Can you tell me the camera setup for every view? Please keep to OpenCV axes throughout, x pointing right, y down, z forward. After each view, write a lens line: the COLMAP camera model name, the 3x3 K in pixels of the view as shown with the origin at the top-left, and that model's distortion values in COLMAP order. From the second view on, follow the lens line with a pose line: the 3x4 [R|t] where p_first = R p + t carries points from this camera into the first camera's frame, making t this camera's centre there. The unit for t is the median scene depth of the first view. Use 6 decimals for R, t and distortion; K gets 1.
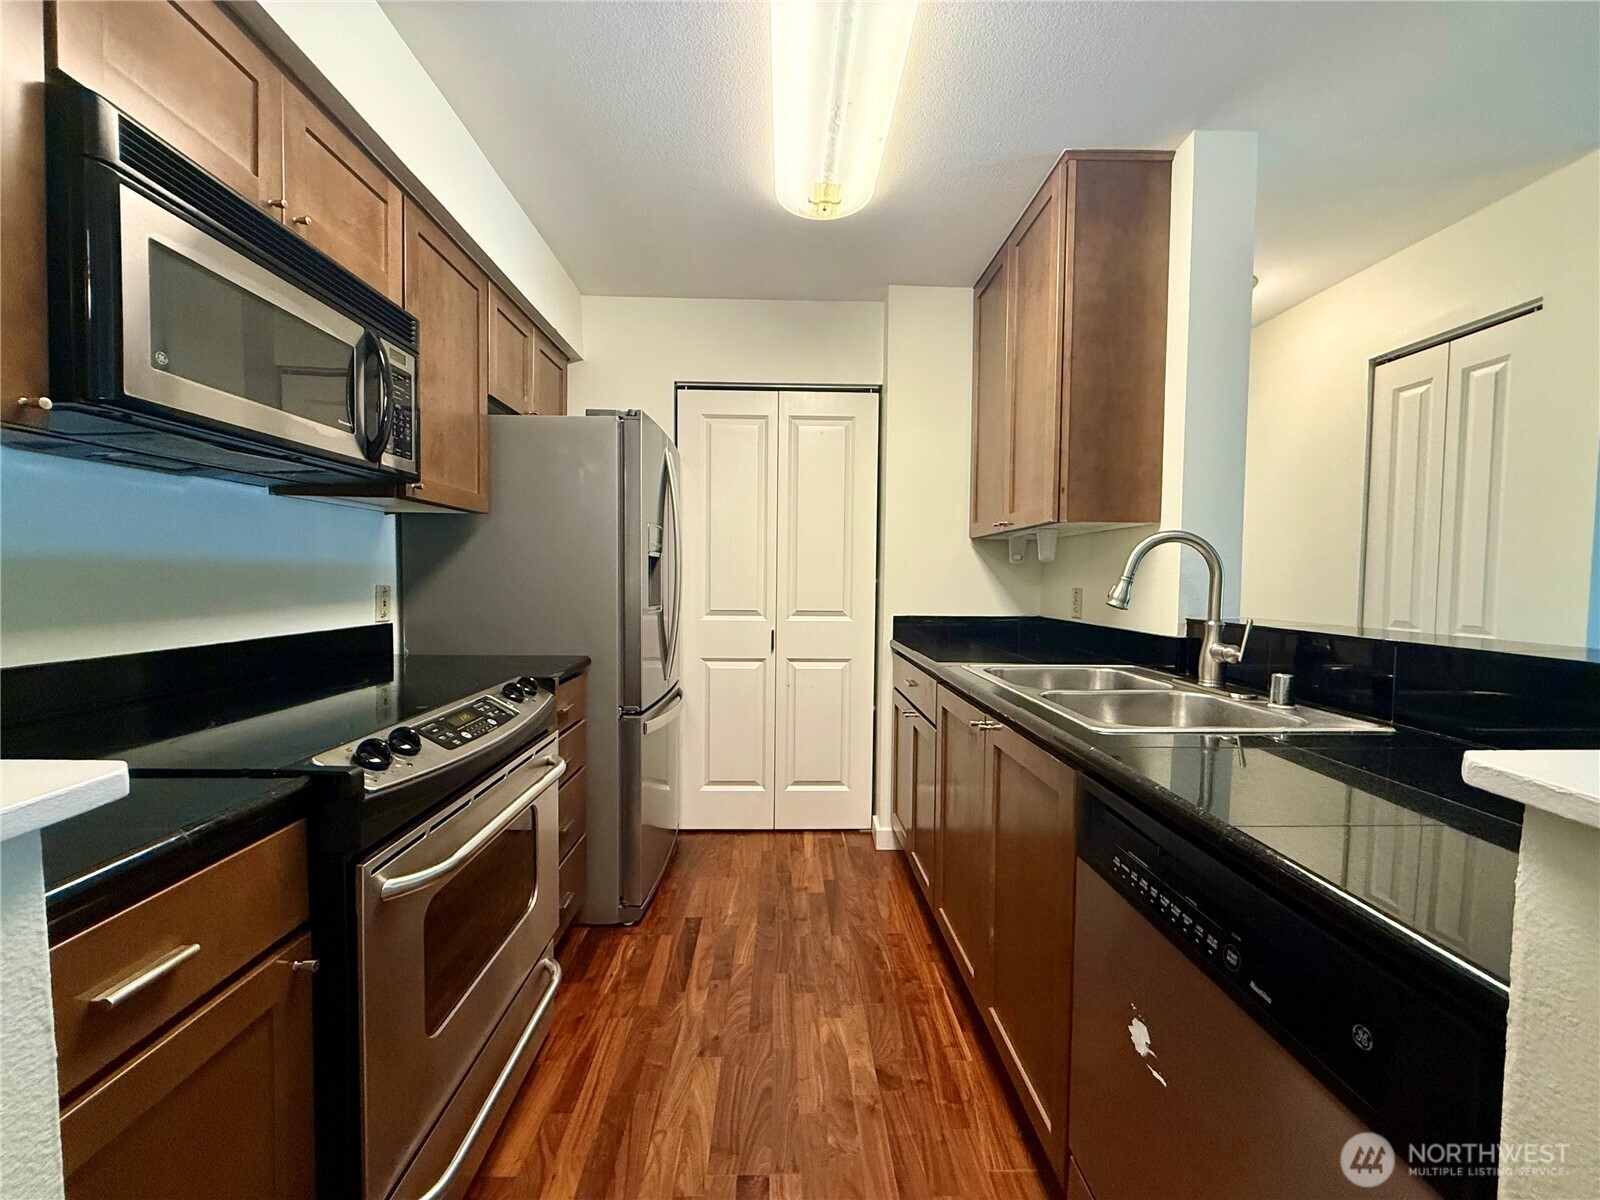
lens RADIAL K [[633.1, 0, 796.1], [0, 633.1, 598.3], [0, 0, 1]] dist [-0.002852, -0.000173]
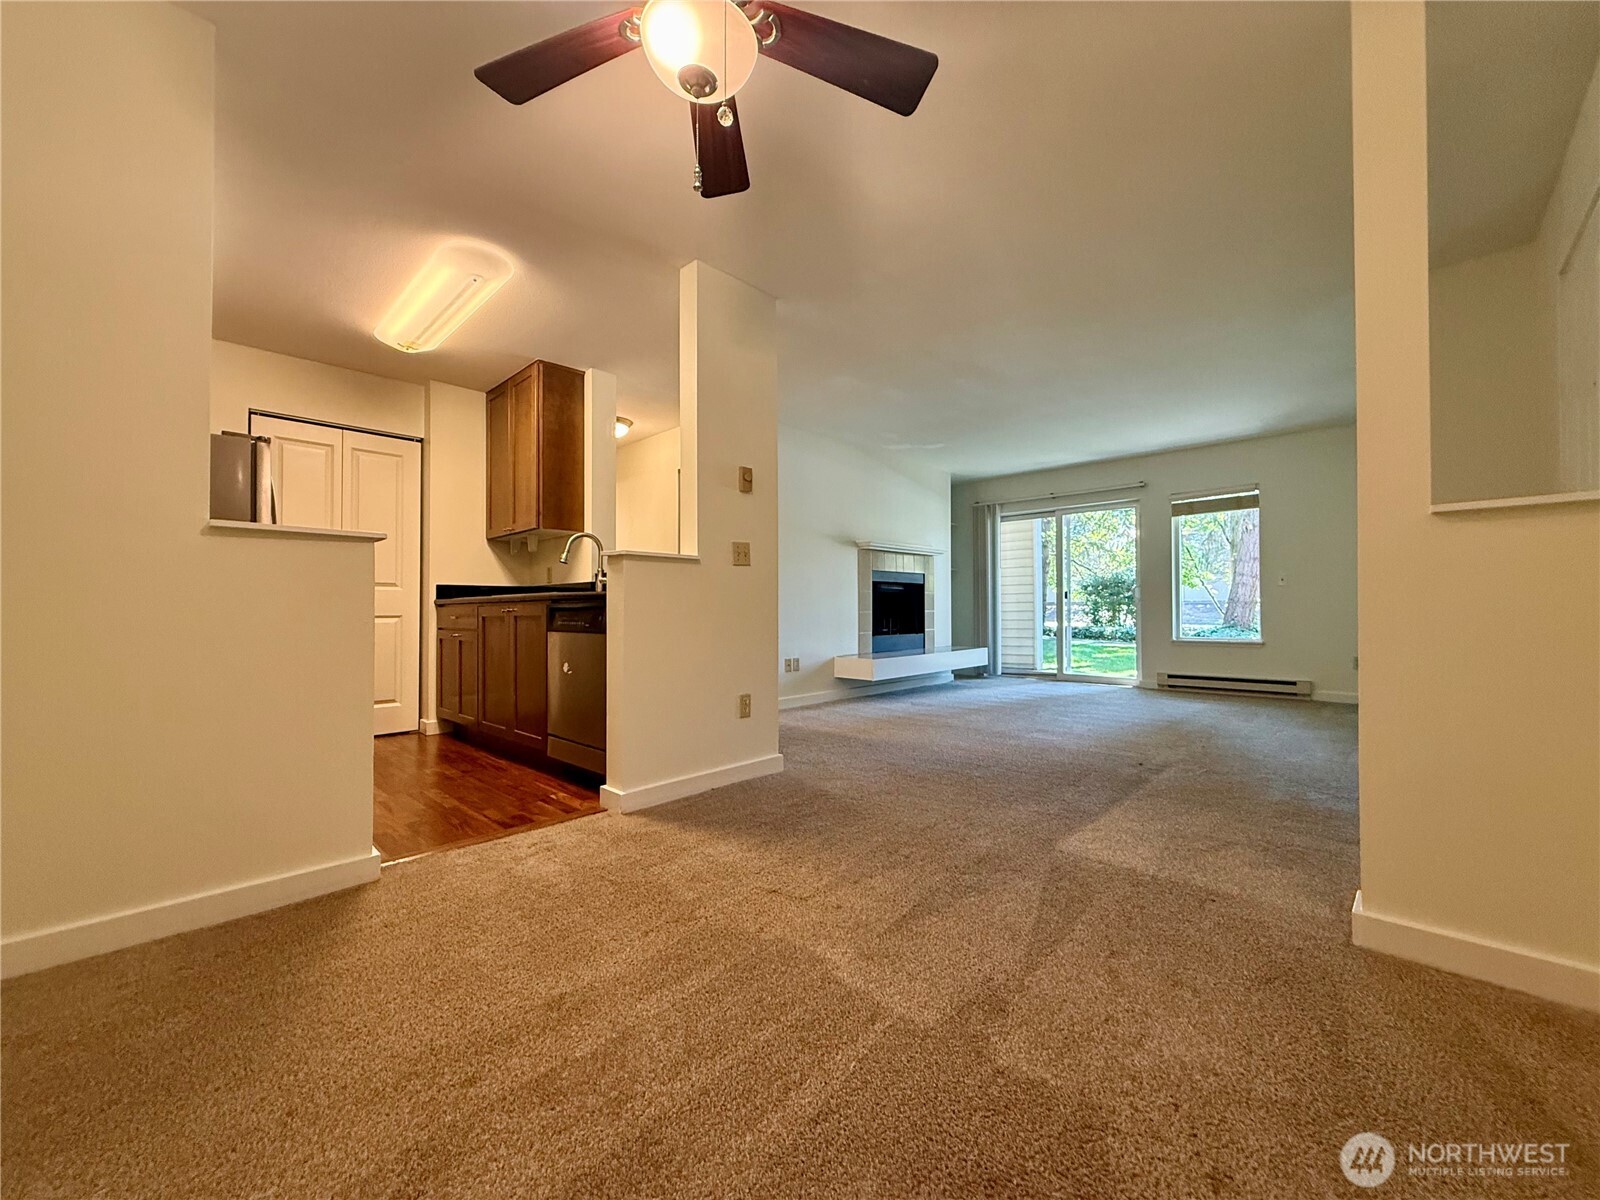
lens RADIAL K [[633.1, 0, 796.1], [0, 633.1, 598.3], [0, 0, 1]] dist [-0.002852, -0.000173]
pose [[0.713199, -0.001648, 0.700960, -0.340155], [0.040268, 0.998442, -0.038624, 0.173226], [-0.699804, 0.055773, 0.712154, -0.819601]]
